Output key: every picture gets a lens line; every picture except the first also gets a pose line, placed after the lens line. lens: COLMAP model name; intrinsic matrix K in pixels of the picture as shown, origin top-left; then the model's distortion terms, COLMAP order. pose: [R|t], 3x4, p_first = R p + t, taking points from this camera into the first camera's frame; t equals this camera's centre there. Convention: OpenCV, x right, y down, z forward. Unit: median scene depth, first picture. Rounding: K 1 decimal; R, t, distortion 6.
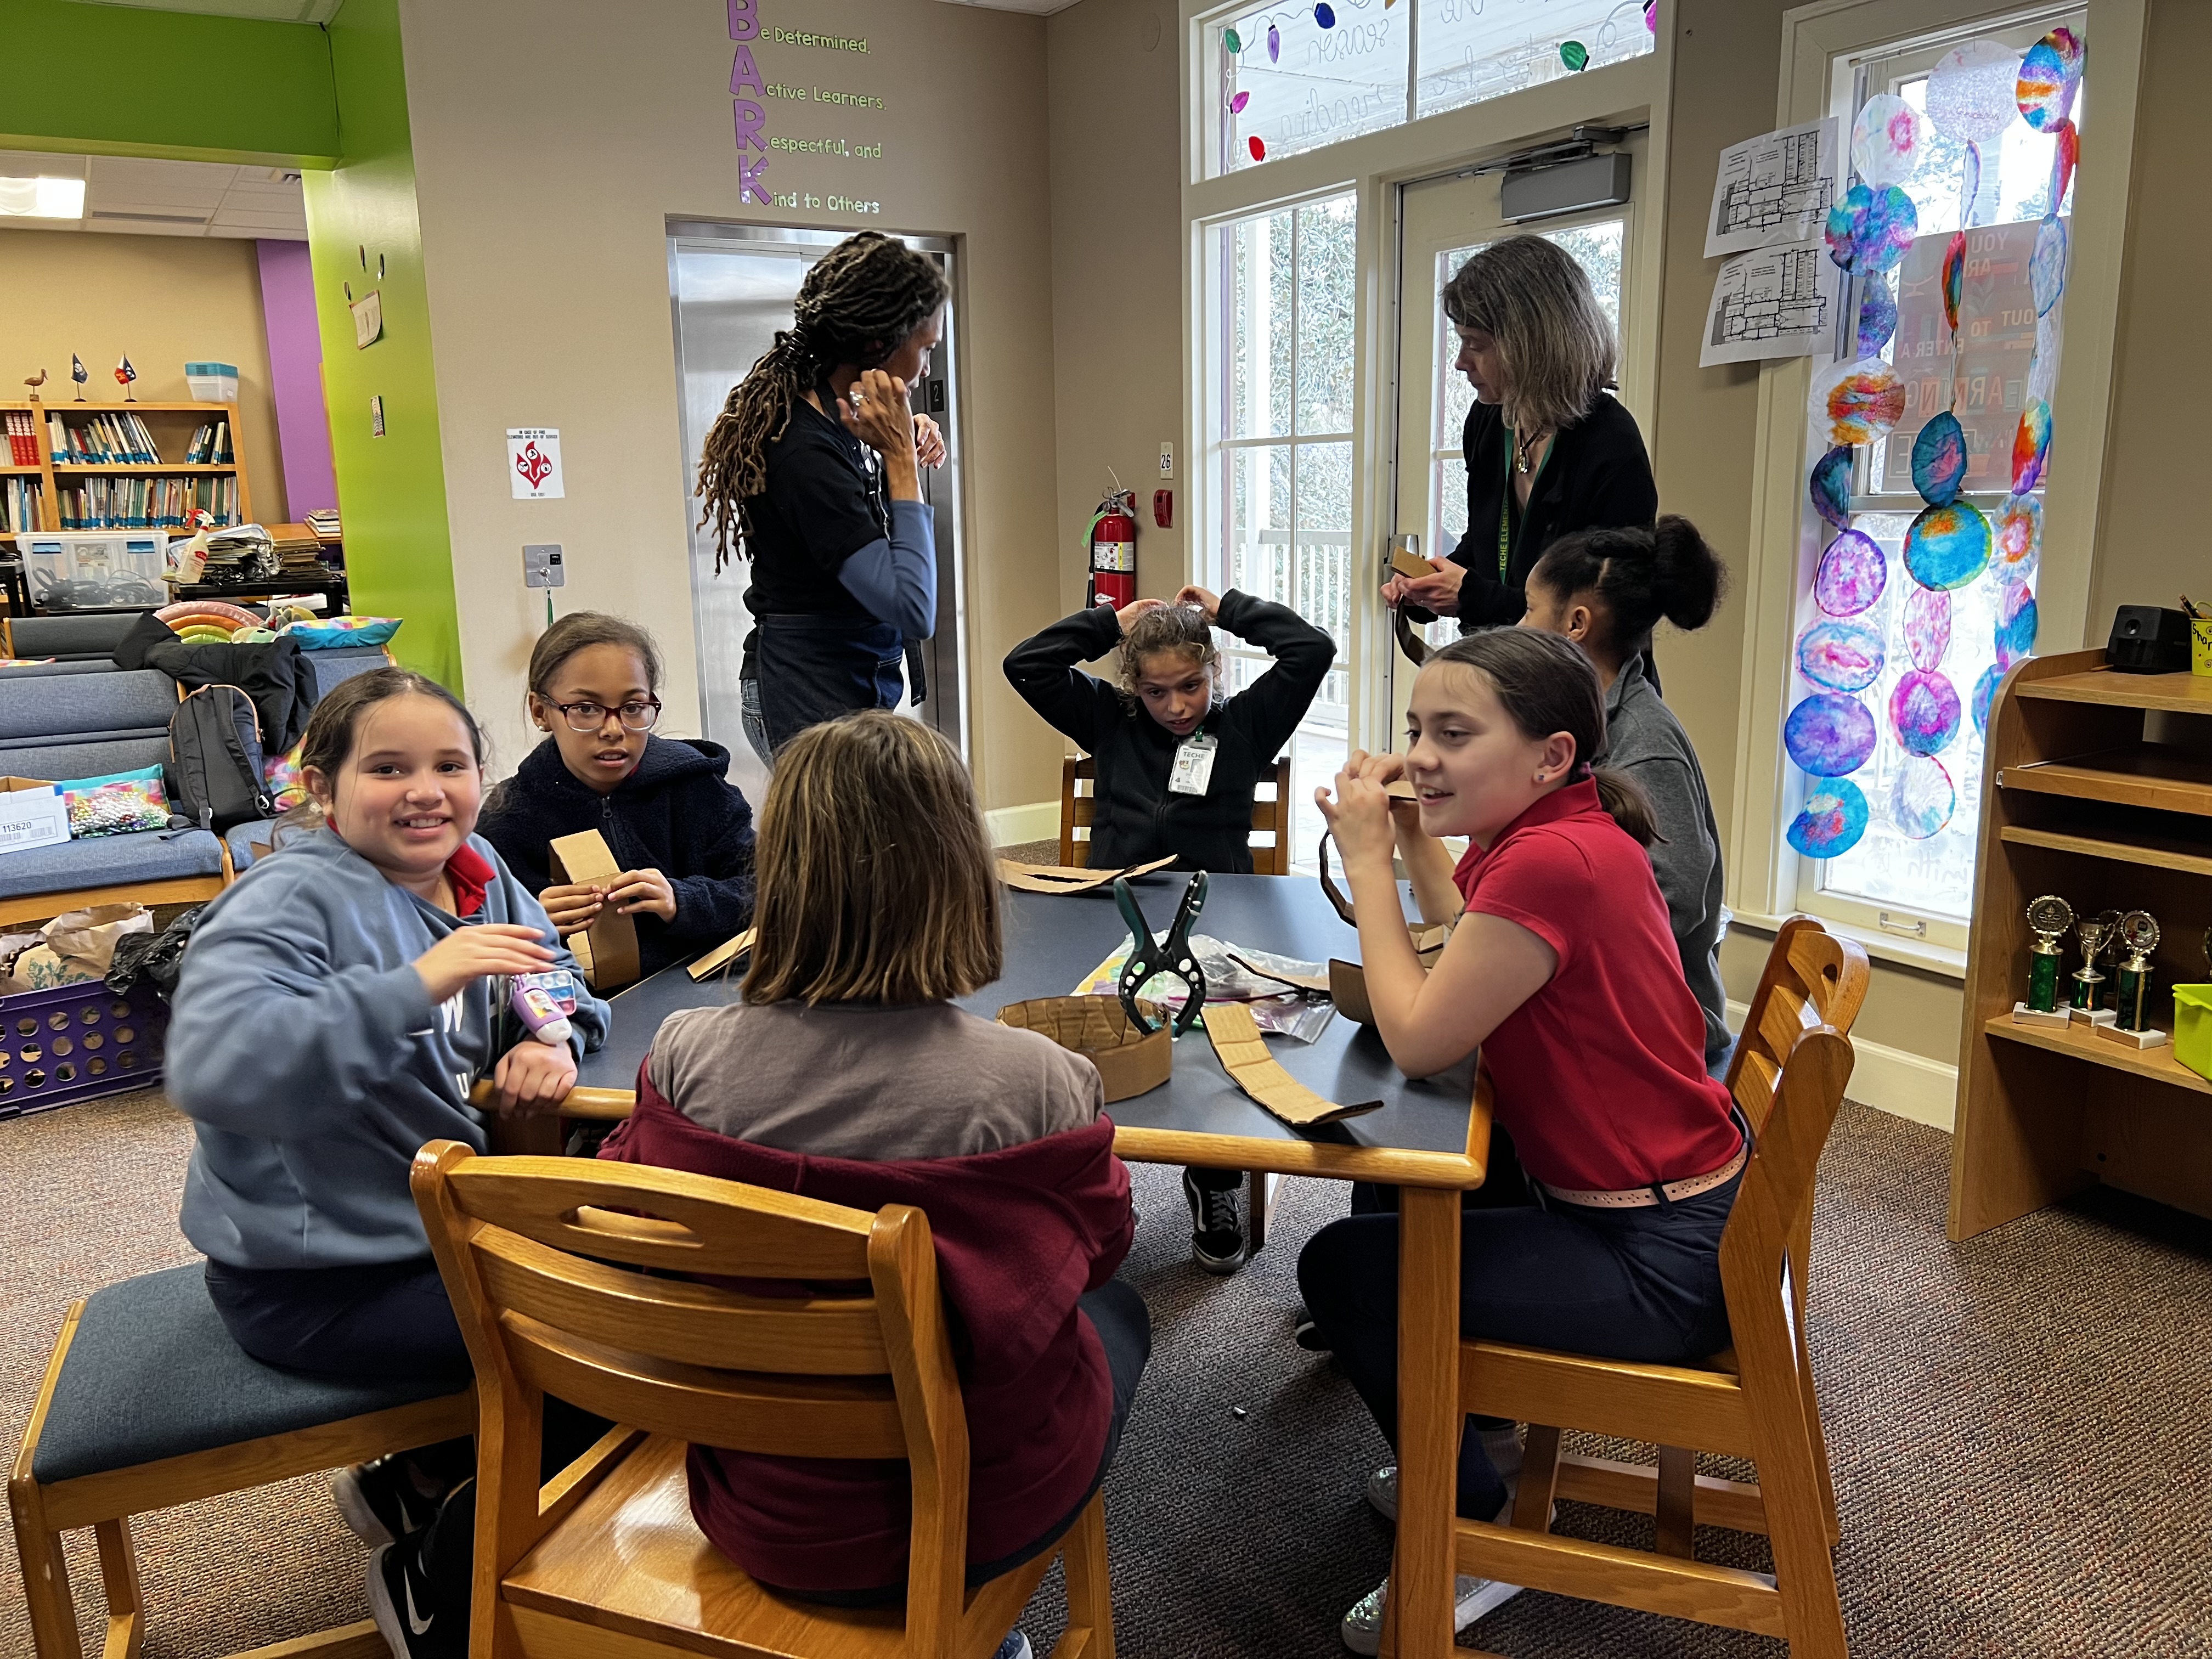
lens RADIAL K [[1668.1, 0, 1107.1], [0, 1668.1, 858.8], [0, 0, 1]] dist [0.041248, -0.060495]
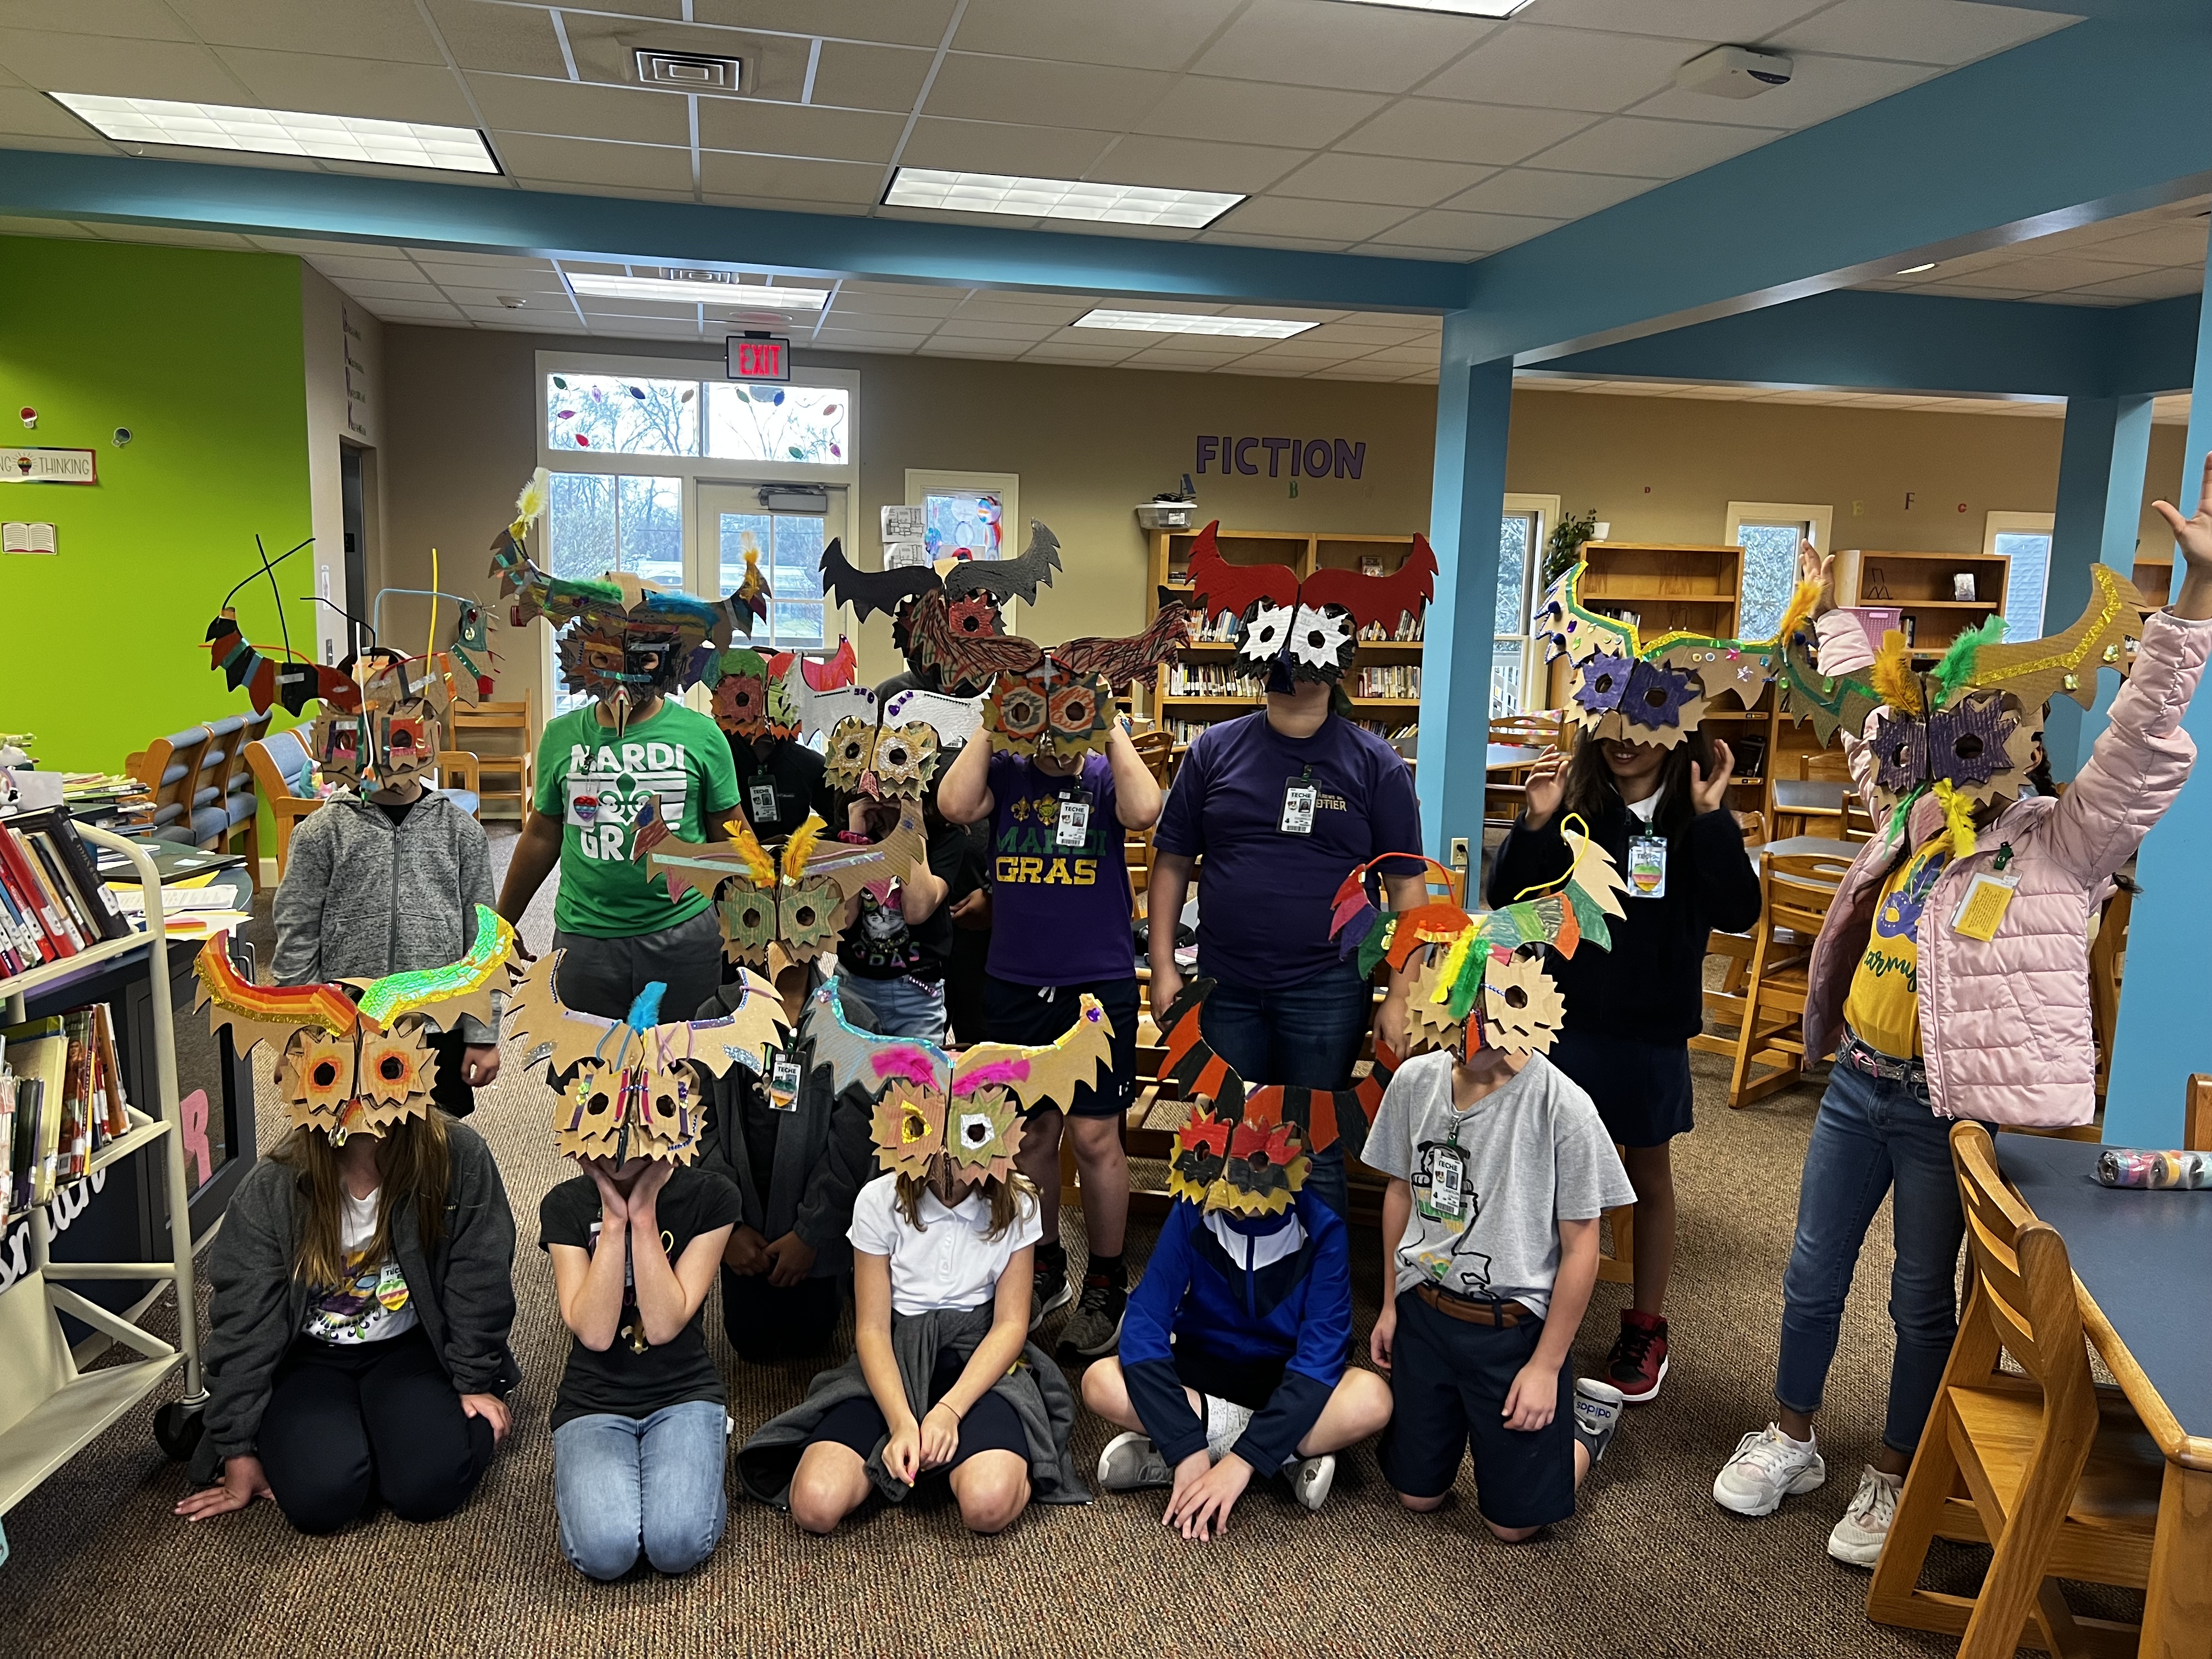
lens RADIAL K [[1668.1, 0, 1107.1], [0, 1668.1, 858.8], [0, 0, 1]] dist [0.041248, -0.060495]
pose [[0.276555, -0.132077, 0.951879, -2.397683], [0.176557, 0.980633, 0.084770, 0.004837], [-0.944640, 0.144617, 0.294518, -0.146624]]
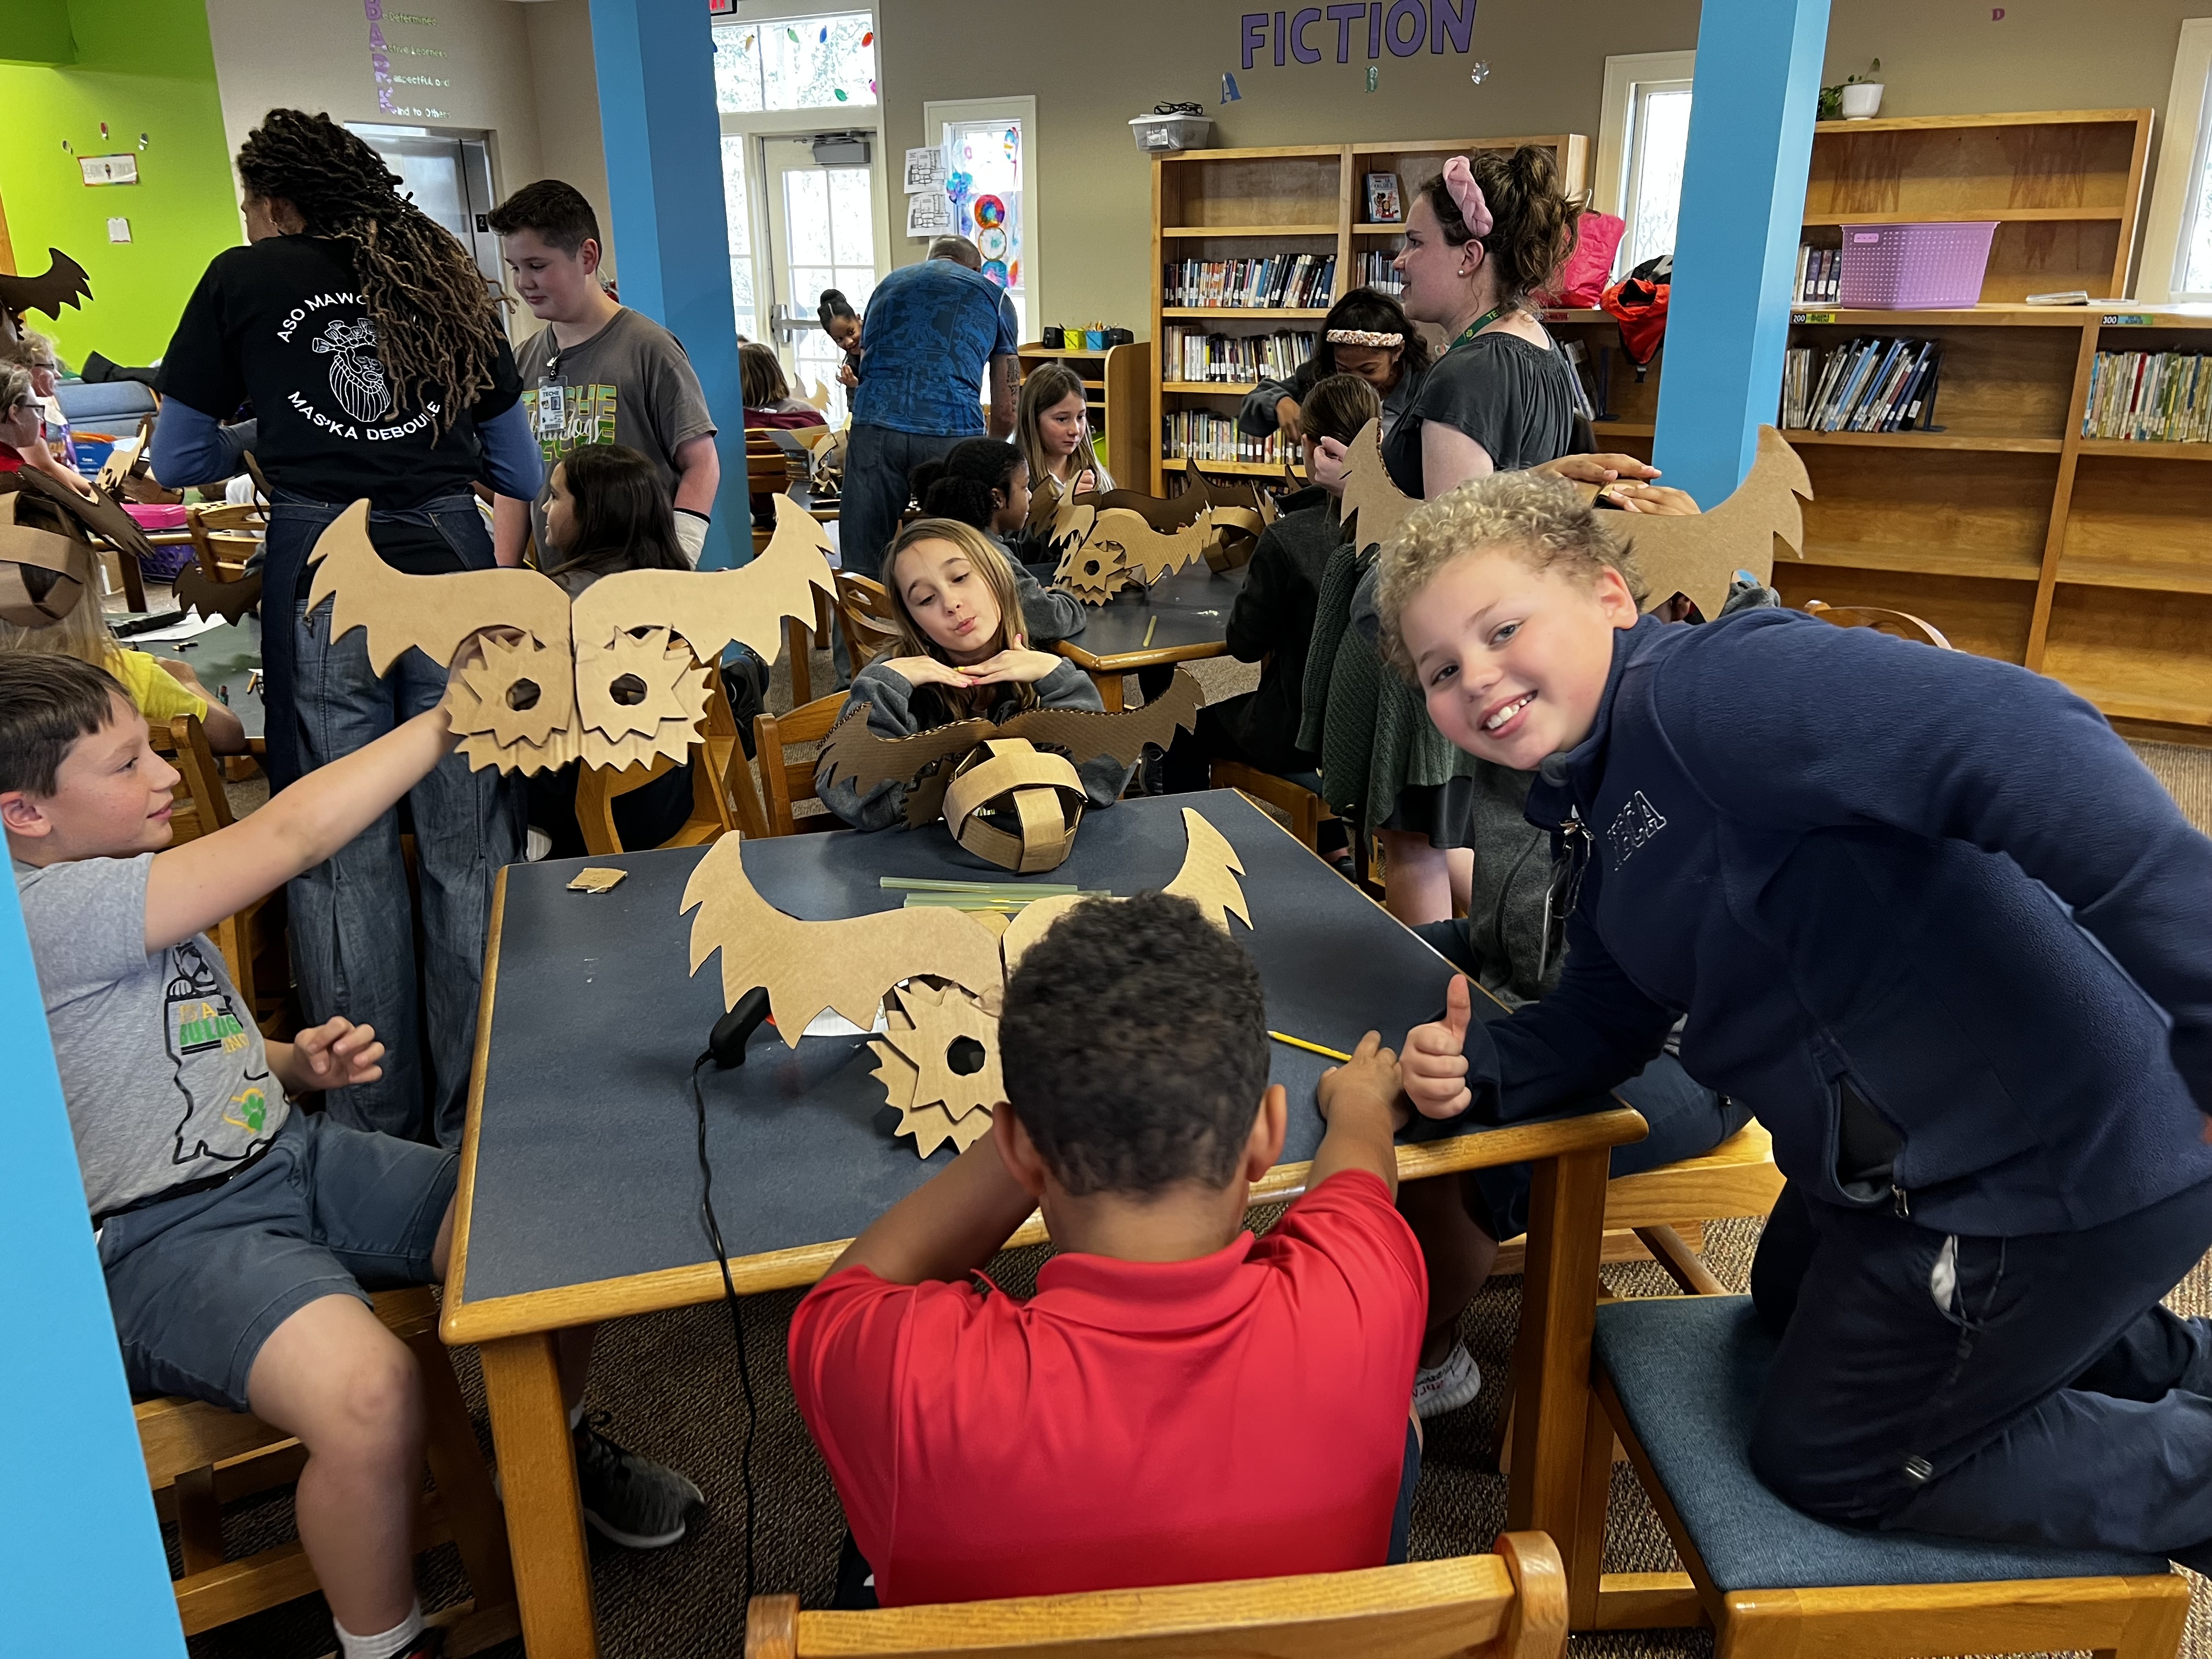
lens RADIAL K [[1668.1, 0, 1107.1], [0, 1668.1, 858.8], [0, 0, 1]] dist [0.041248, -0.060495]
pose [[0.893945, -0.141277, 0.425326, -0.619389], [0.087603, 0.985792, 0.143319, 0.316411], [-0.439531, -0.090860, 0.893620, -1.566077]]
